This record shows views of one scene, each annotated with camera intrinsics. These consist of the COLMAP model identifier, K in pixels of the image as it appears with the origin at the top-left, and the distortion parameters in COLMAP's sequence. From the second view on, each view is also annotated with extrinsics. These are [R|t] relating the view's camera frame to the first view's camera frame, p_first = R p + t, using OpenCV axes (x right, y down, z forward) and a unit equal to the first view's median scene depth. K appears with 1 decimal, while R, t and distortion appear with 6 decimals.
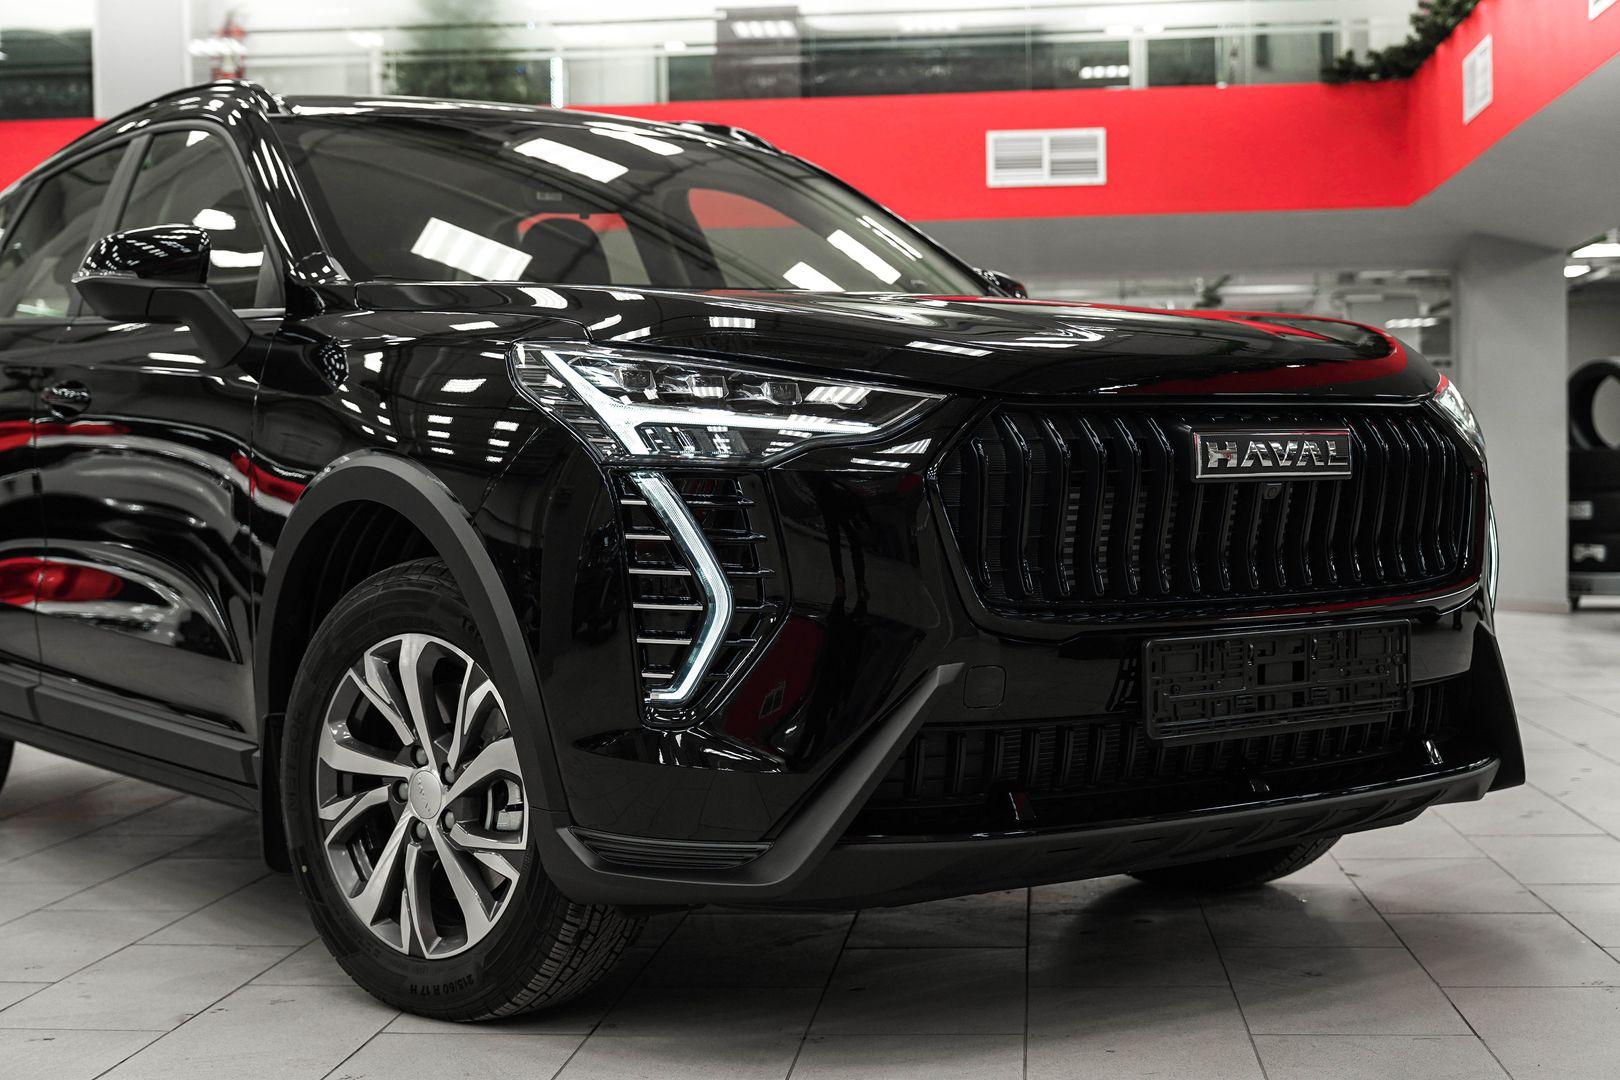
lens RADIAL K [[2246.3, 0, 806.5], [0, 2246.3, 534.3], [0, 0, 1]] dist [0.017698, 0.000000]
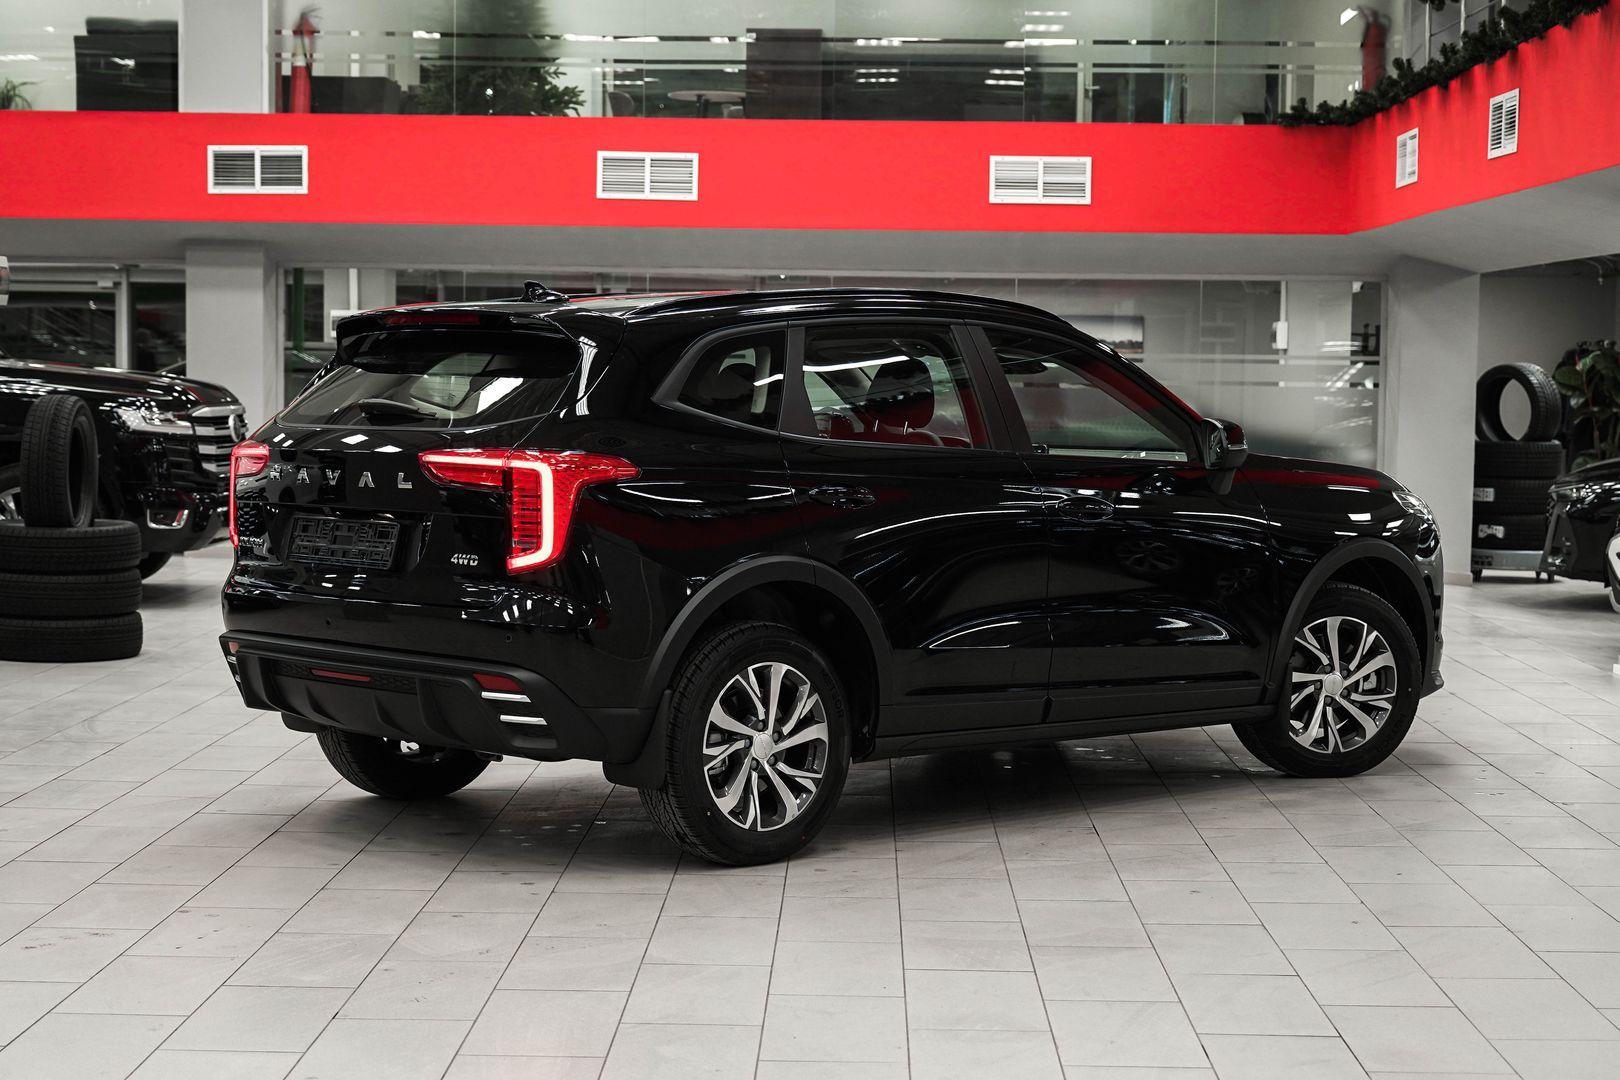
lens RADIAL K [[2767.1, 0, 815.6], [0, 2767.1, 538.3], [0, 0, 1]] dist [0.003074, 0.000000]
pose [[0.996508, 0.021262, 0.080743, -0.477091], [-0.024385, 0.998984, 0.037900, -0.142564], [-0.079855, -0.039736, 0.996014, -1.644155]]
